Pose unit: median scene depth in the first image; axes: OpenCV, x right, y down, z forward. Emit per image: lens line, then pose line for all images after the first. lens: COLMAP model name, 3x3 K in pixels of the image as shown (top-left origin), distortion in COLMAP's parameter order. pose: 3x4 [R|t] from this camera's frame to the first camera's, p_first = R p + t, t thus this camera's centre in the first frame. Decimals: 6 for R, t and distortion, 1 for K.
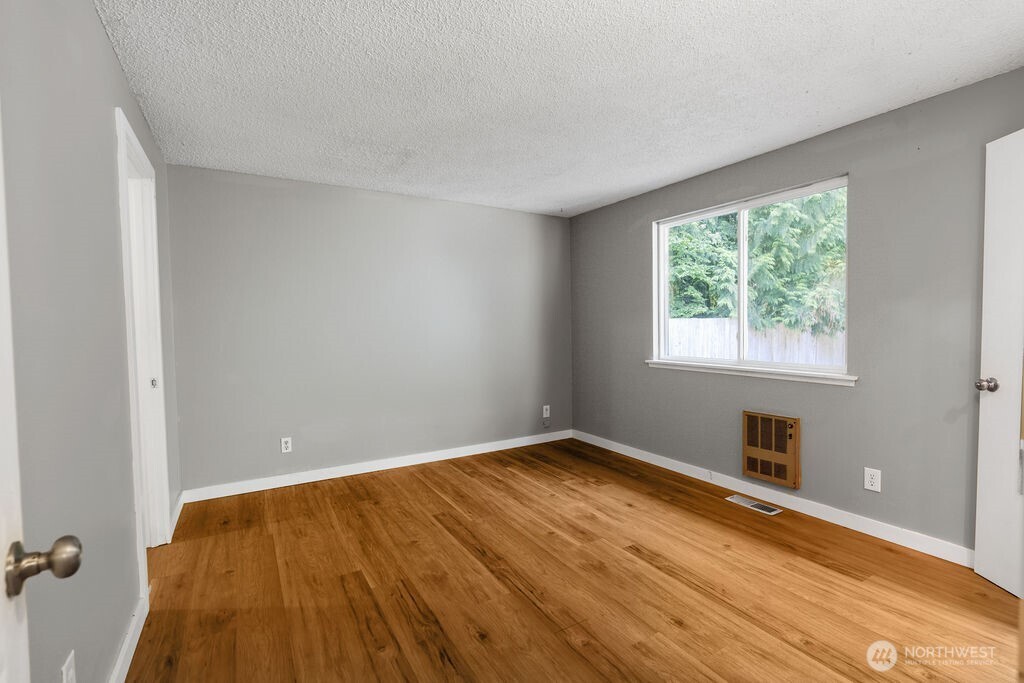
lens RADIAL K [[462.5, 0, 514.8], [0, 462.5, 344.3], [0, 0, 1]] dist [-0.007051, 0.000160]
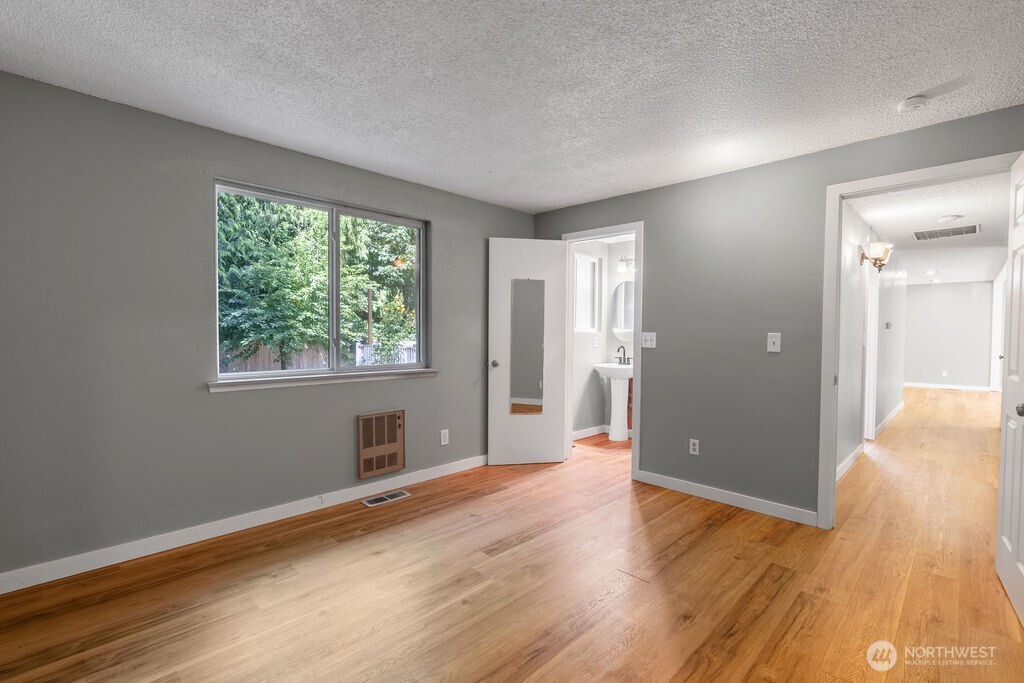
lens RADIAL K [[462.5, 0, 514.8], [0, 462.5, 344.3], [0, 0, 1]] dist [-0.007051, 0.000160]
pose [[-0.253198, -0.018855, 0.967231, -0.738885], [0.033504, 0.999039, 0.028246, -0.039221], [-0.966834, 0.039558, -0.252323, 1.206183]]
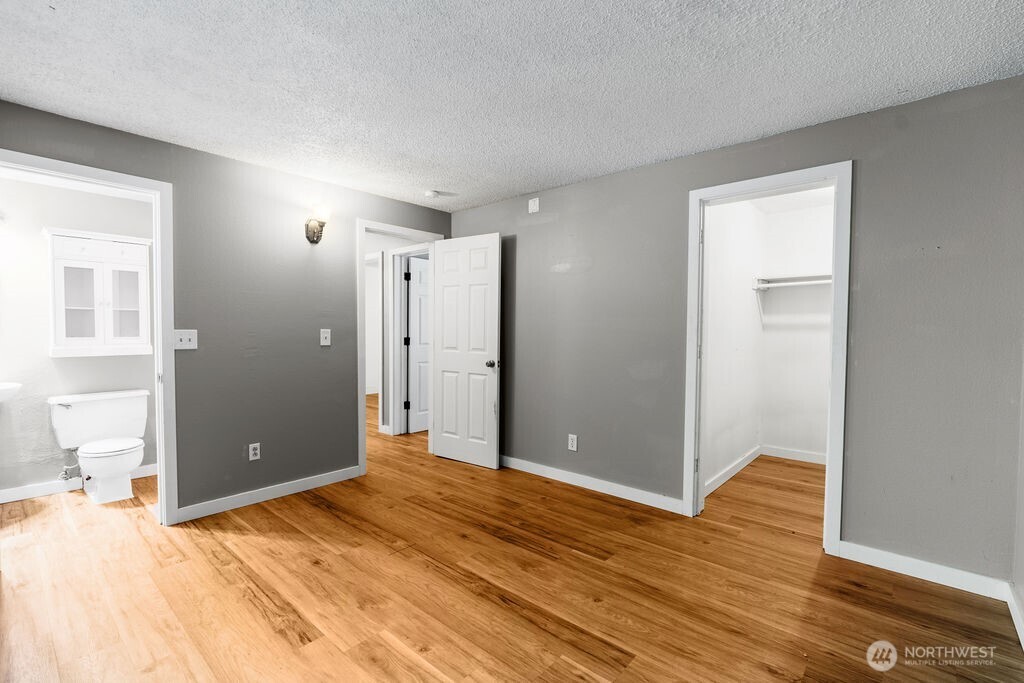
lens RADIAL K [[459.0, 0, 521.7], [0, 459.0, 344.0], [0, 0, 1]] dist [-0.007791, -0.000260]
pose [[-0.947331, 0.018451, -0.319725, 0.161261], [-0.005860, 0.997173, 0.074912, -0.076942], [0.320204, 0.072840, -0.944544, 1.783945]]
